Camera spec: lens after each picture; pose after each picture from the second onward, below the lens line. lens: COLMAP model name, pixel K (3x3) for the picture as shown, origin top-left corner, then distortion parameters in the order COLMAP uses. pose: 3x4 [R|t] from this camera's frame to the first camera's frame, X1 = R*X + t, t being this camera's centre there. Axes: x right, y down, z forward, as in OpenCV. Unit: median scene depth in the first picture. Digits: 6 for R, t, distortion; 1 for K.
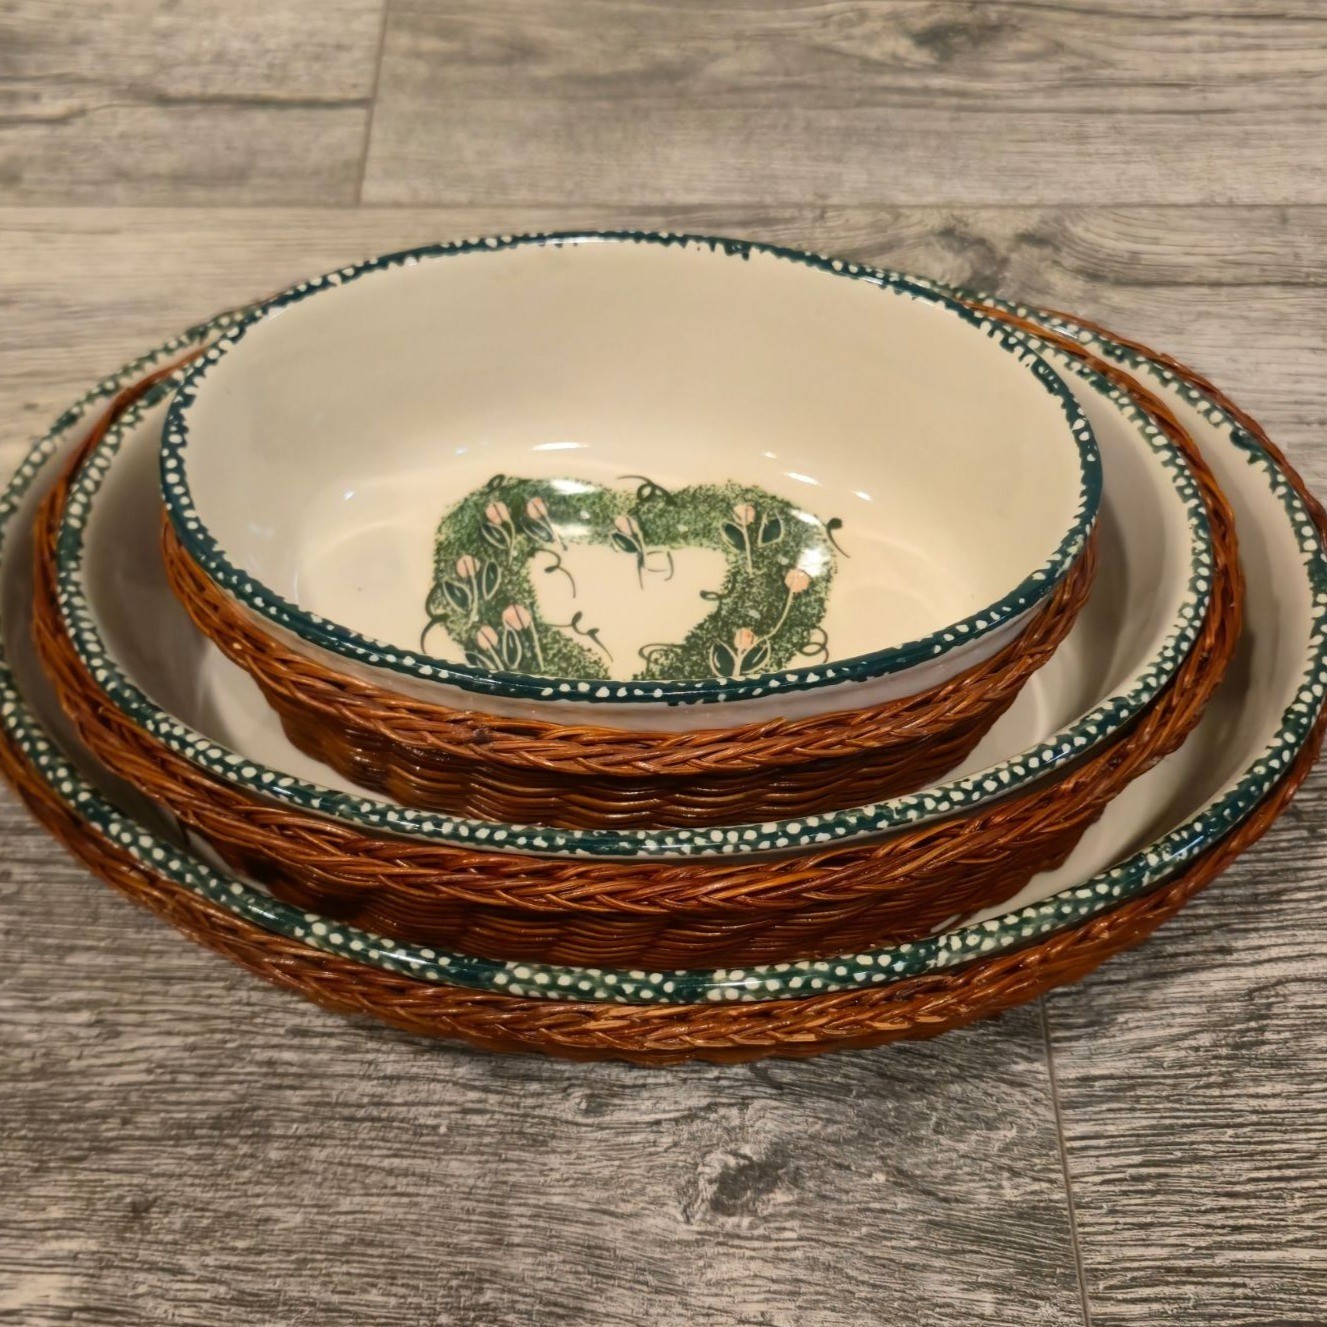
lens RADIAL K [[1803.2, 0, 635.2], [0, 1803.2, 684.7], [0, 0, 1]] dist [0.042700, -0.041862]
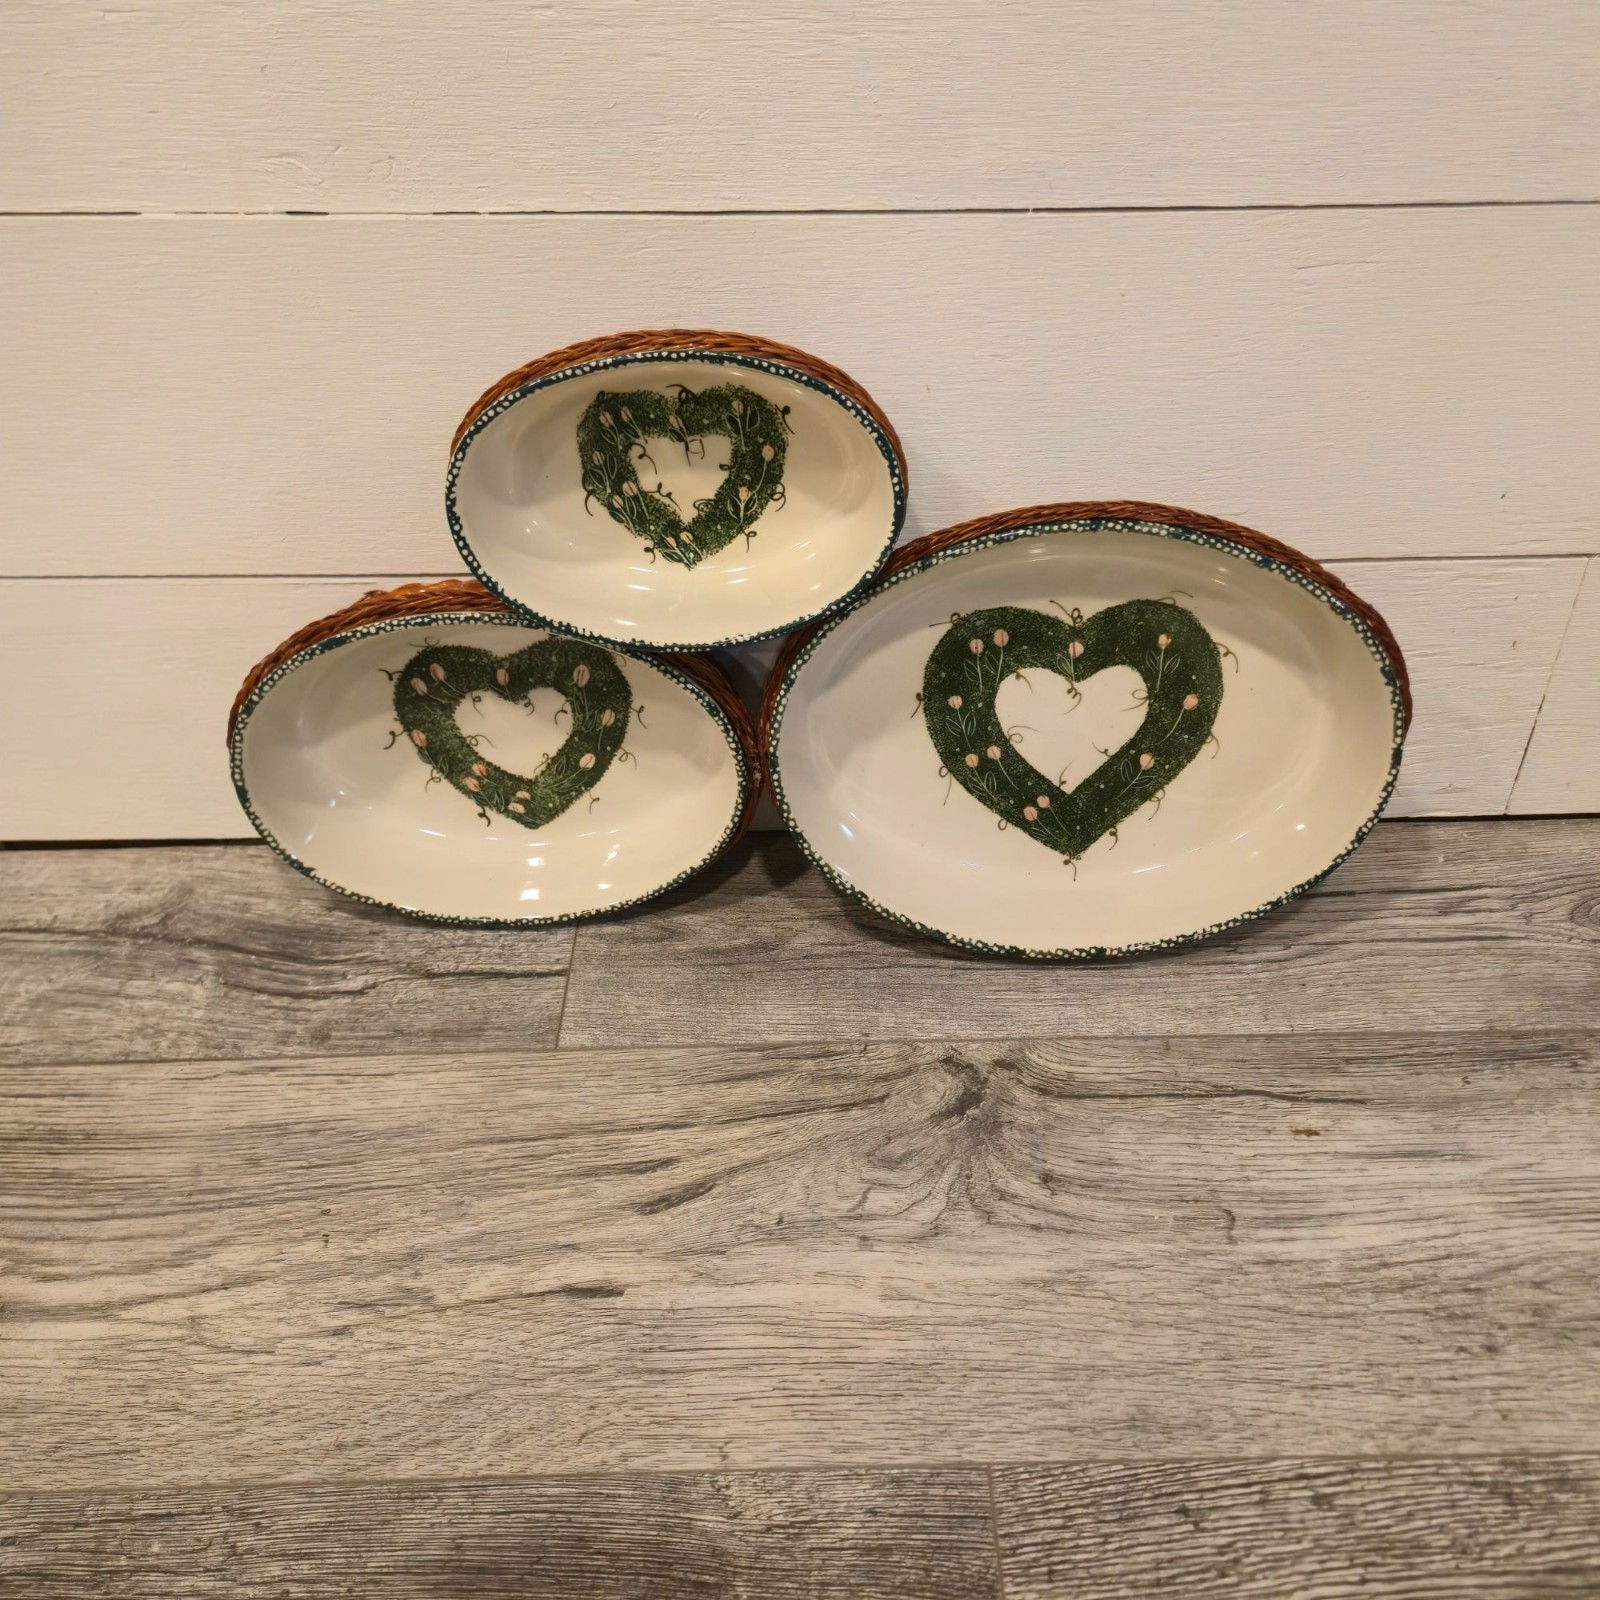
lens RADIAL K [[1435.9, 0, 833.9], [0, 1435.9, 812.0], [0, 0, 1]] dist [0.082233, -0.115474]
pose [[0.996803, -0.077513, -0.019381, 0.165883], [0.048942, 0.400618, 0.914937, -1.368437], [-0.063155, -0.912961, 0.403131, 0.010818]]
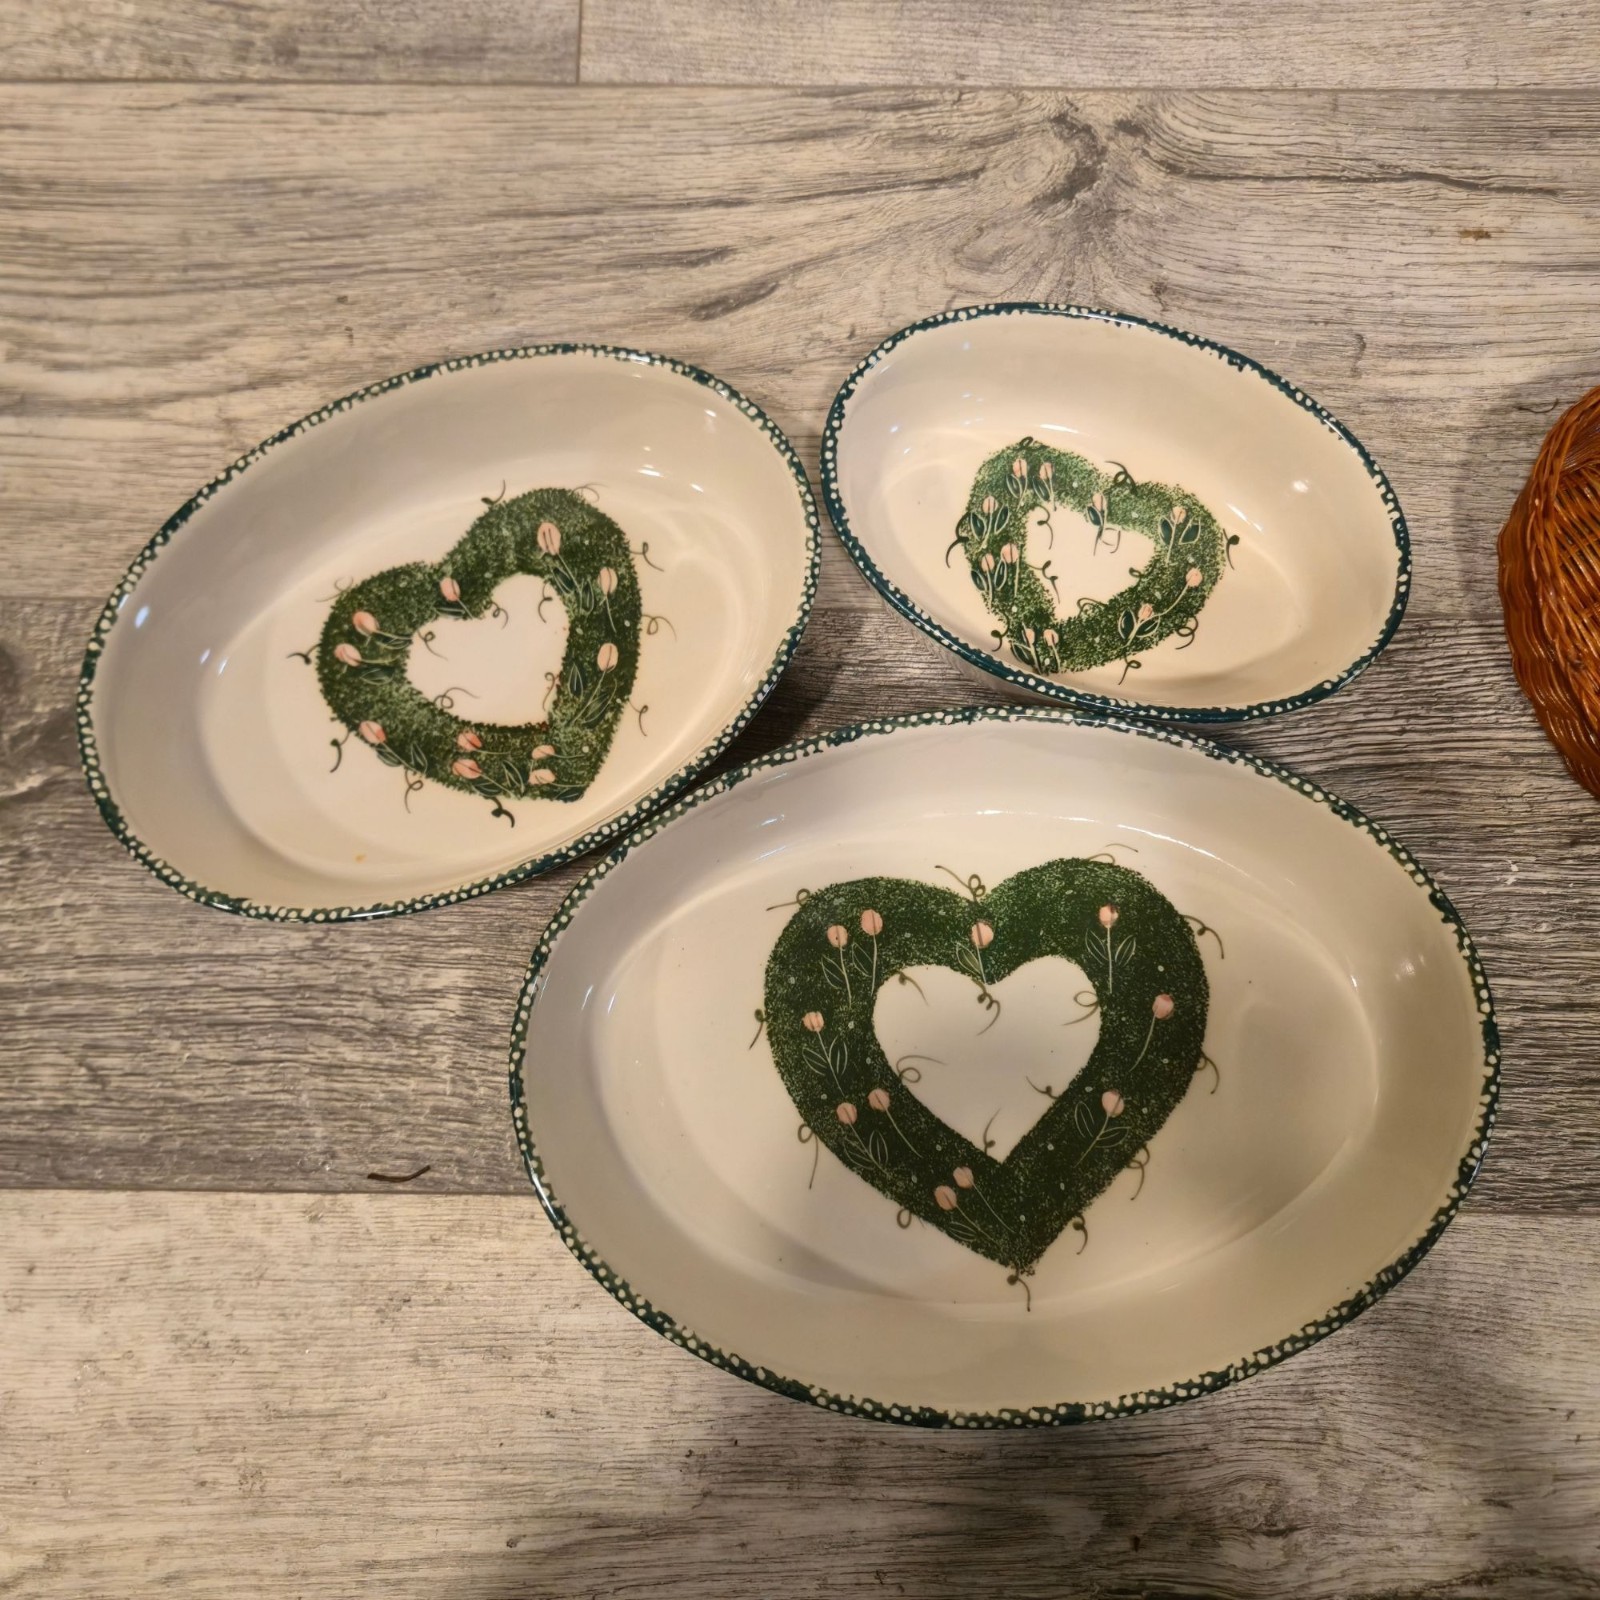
lens RADIAL K [[1444.9, 0, 807.8], [0, 1444.9, 794.4], [0, 0, 1]] dist [0.081194, -0.142830]
pose [[0.990715, -0.135817, -0.006138, 0.319505], [0.111080, 0.782580, 0.612560, -0.682165], [-0.078392, -0.607554, 0.790400, 0.000677]]
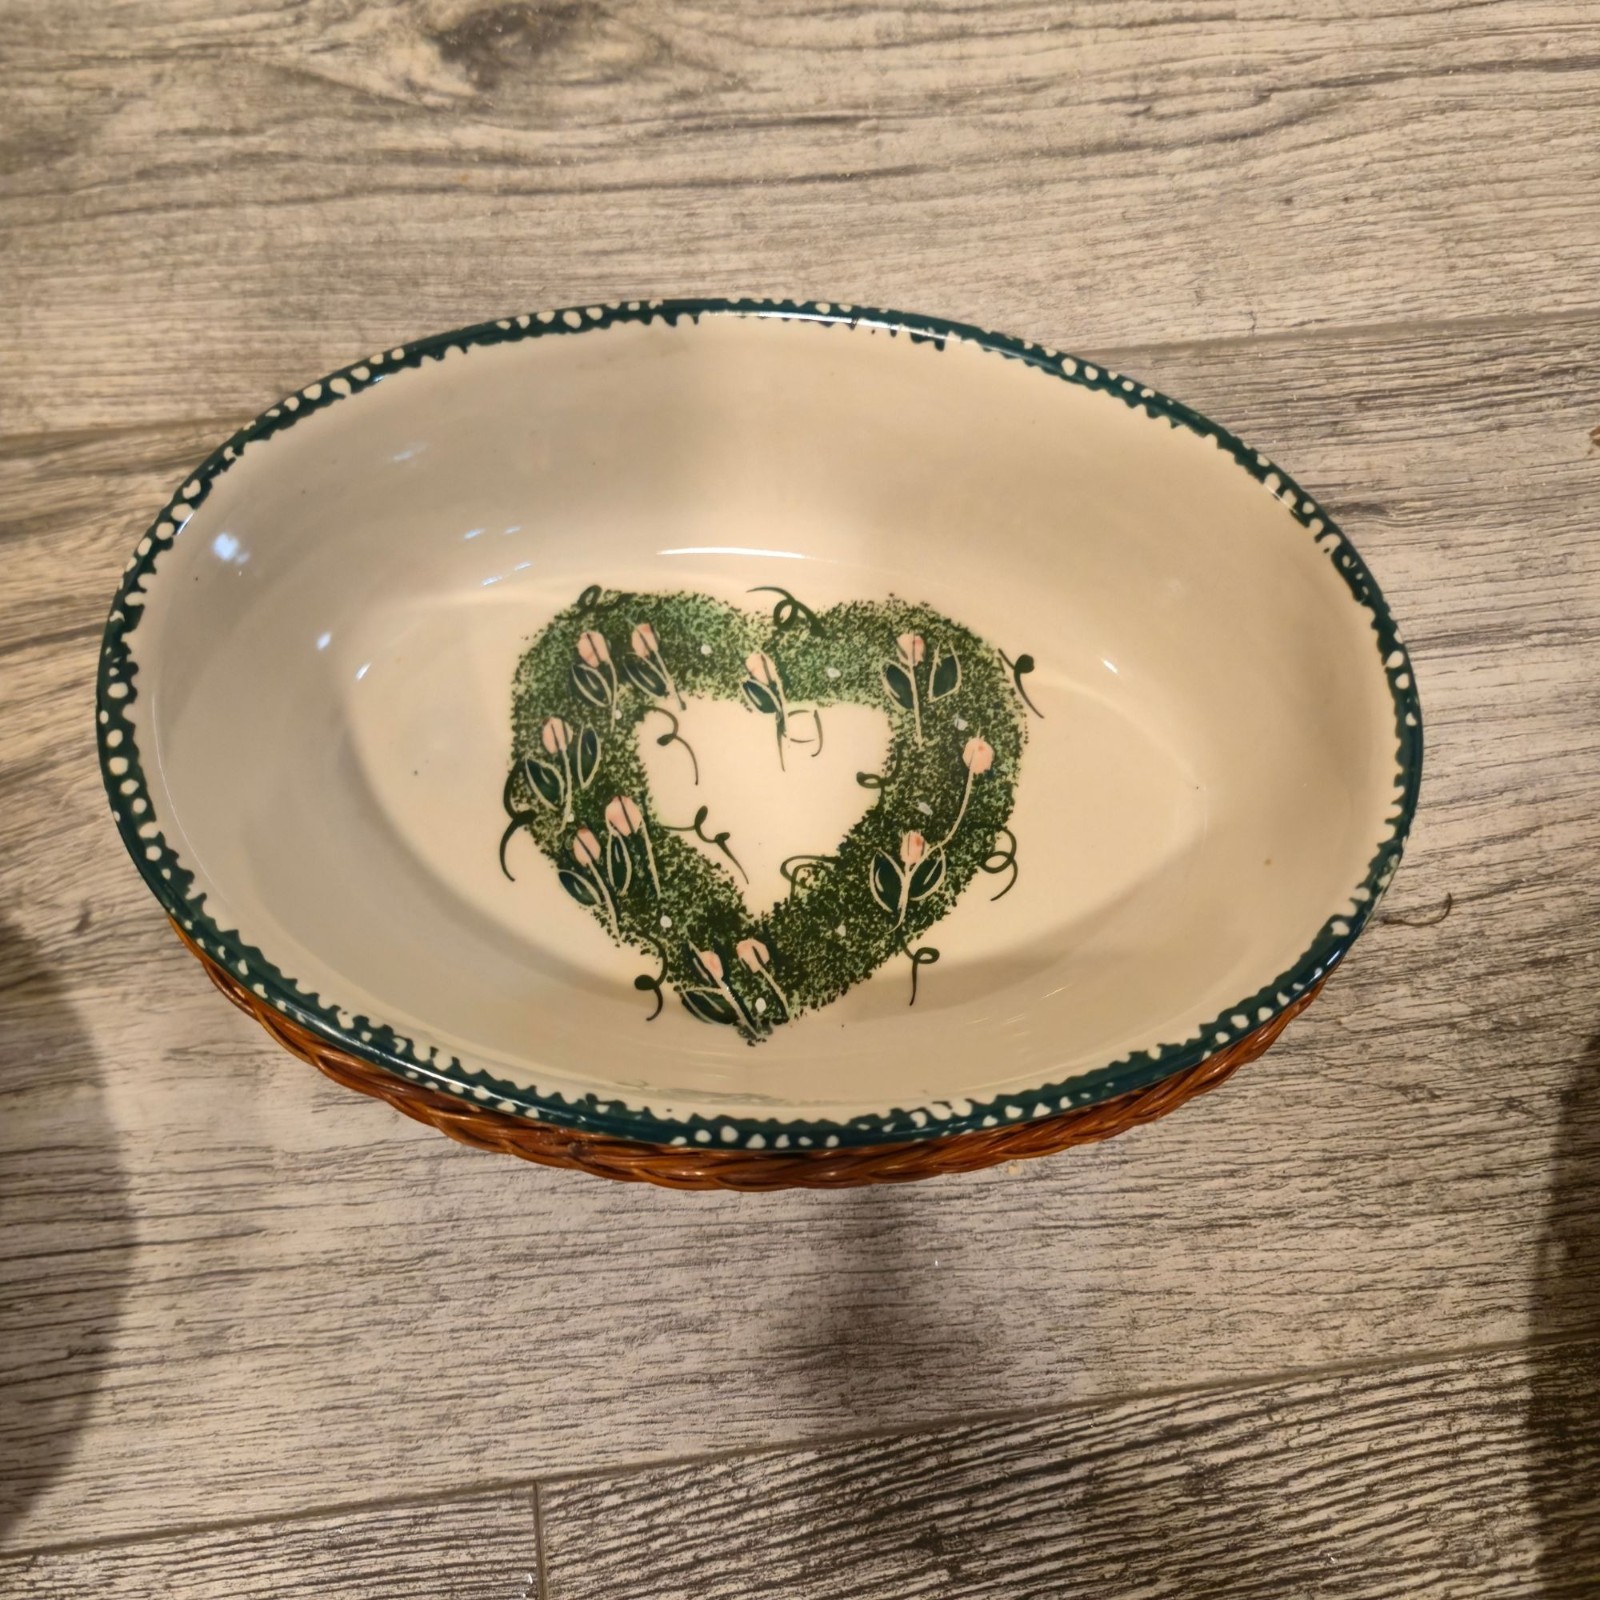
lens RADIAL K [[1482.2, 0, 821.1], [0, 1482.2, 800.6], [0, 0, 1]] dist [0.073198, -0.170087]
pose [[0.996899, -0.006662, 0.078405, -0.031189], [-0.021804, 0.934007, 0.356589, -0.278329], [-0.075606, -0.357193, 0.930965, 0.402973]]
